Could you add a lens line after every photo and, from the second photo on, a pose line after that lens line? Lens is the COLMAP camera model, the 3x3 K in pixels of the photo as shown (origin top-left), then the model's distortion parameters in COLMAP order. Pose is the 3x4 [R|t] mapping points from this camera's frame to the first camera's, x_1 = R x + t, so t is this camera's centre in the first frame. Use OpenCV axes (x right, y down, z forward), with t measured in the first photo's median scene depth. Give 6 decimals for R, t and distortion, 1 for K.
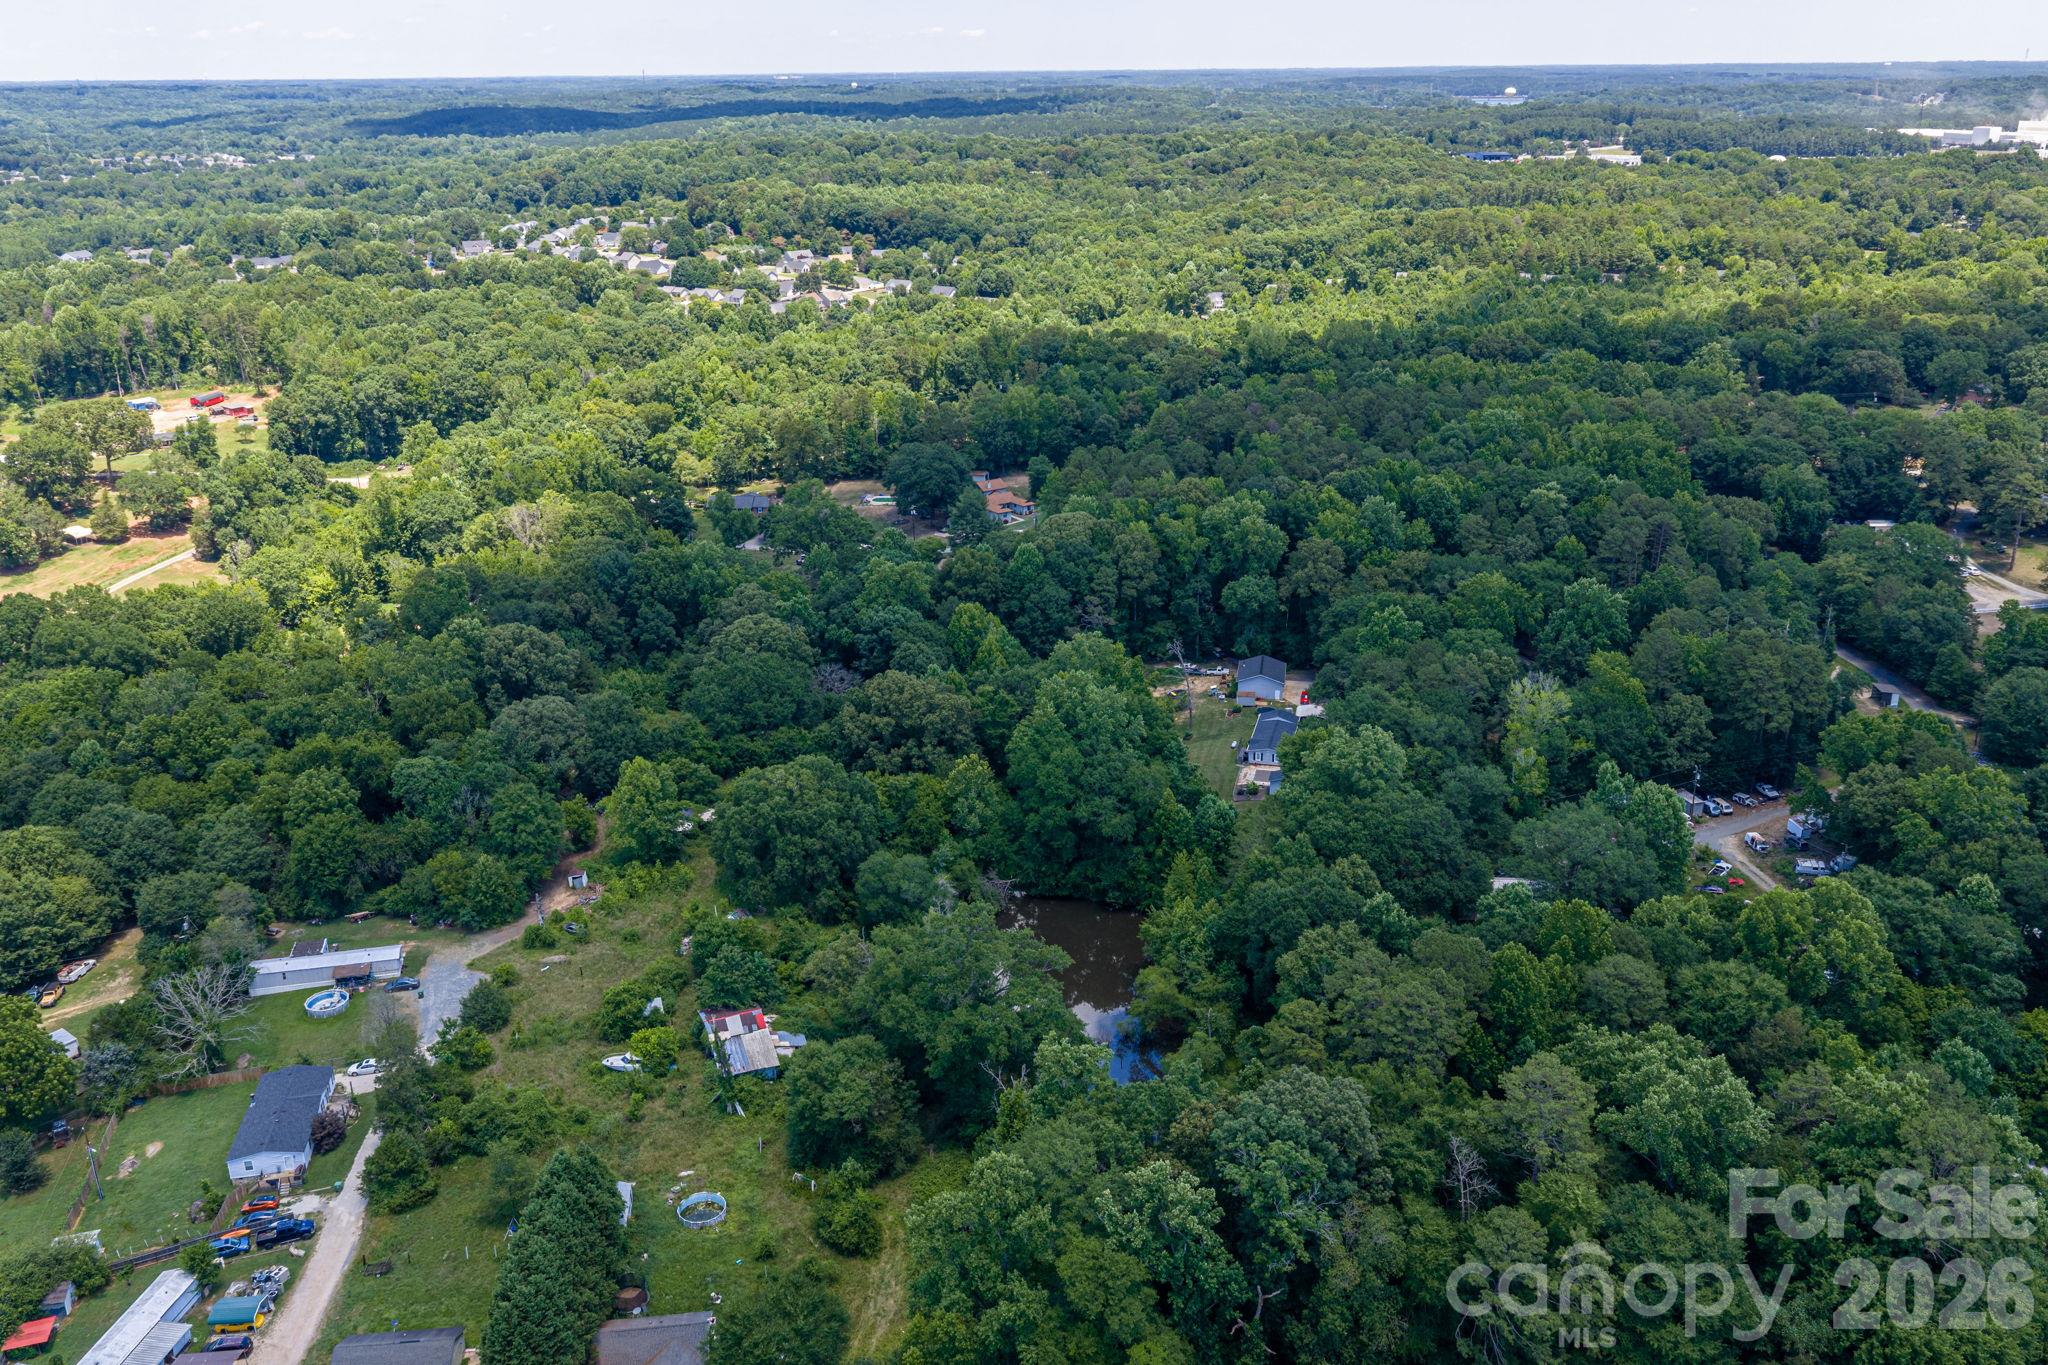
lens RADIAL K [[1685.2, 0, 1018.5], [0, 1685.2, 721.6], [0, 0, 1]] dist [0.005784, 0.004336]
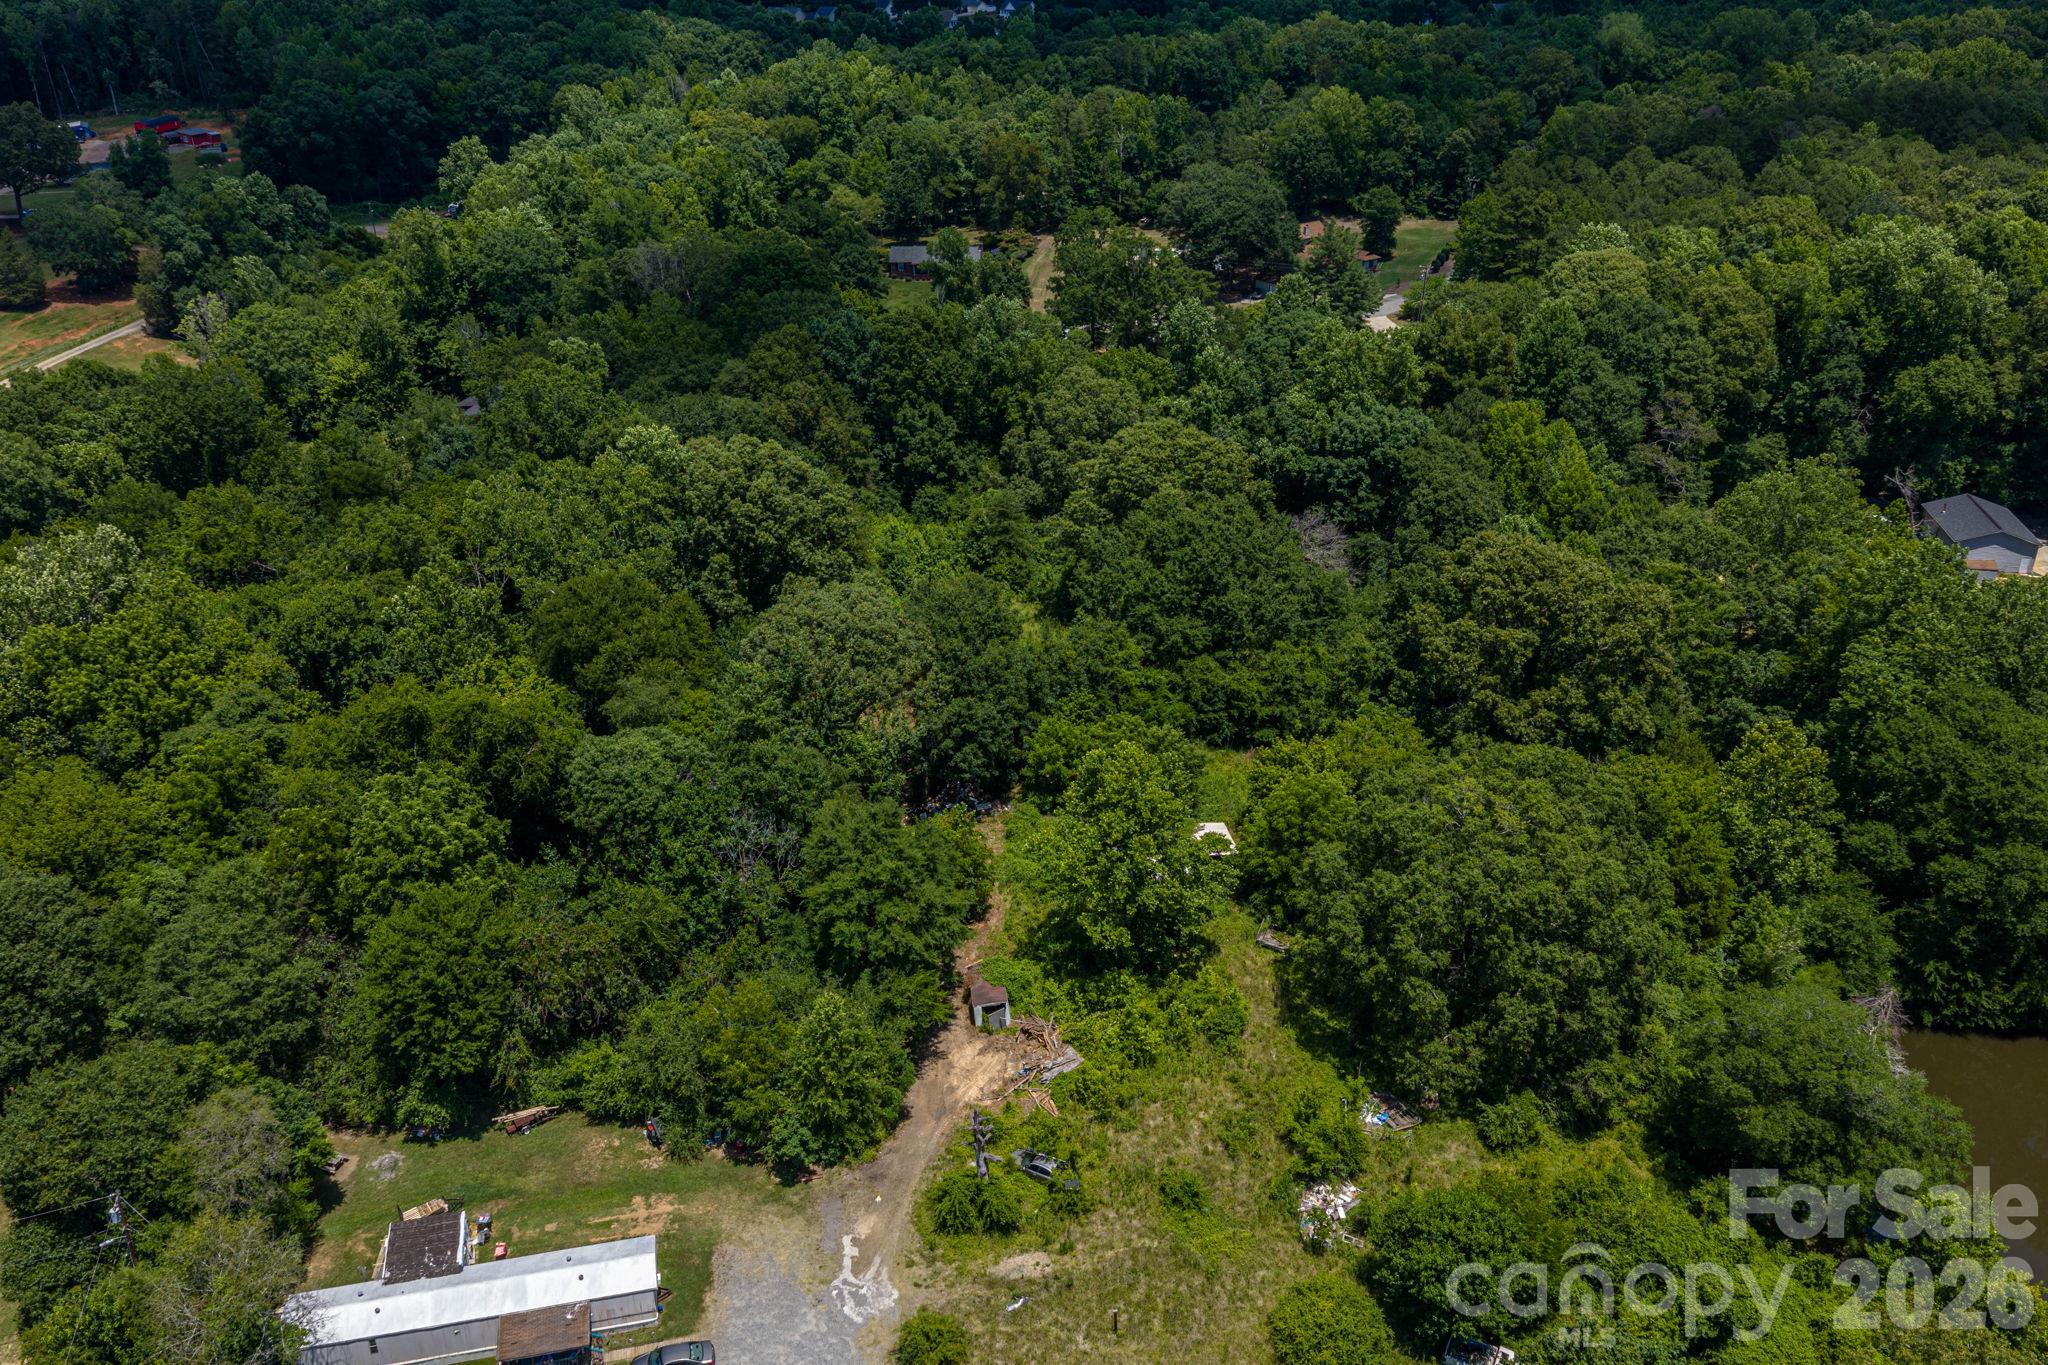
lens RADIAL K [[1685.2, 0, 1018.5], [0, 1685.2, 721.6], [0, 0, 1]] dist [0.005784, 0.004336]
pose [[0.999969, 0.003401, 0.007150, -0.199246], [-0.004176, 0.993764, 0.111424, -0.026151], [-0.006726, -0.111450, 0.993747, 0.431250]]
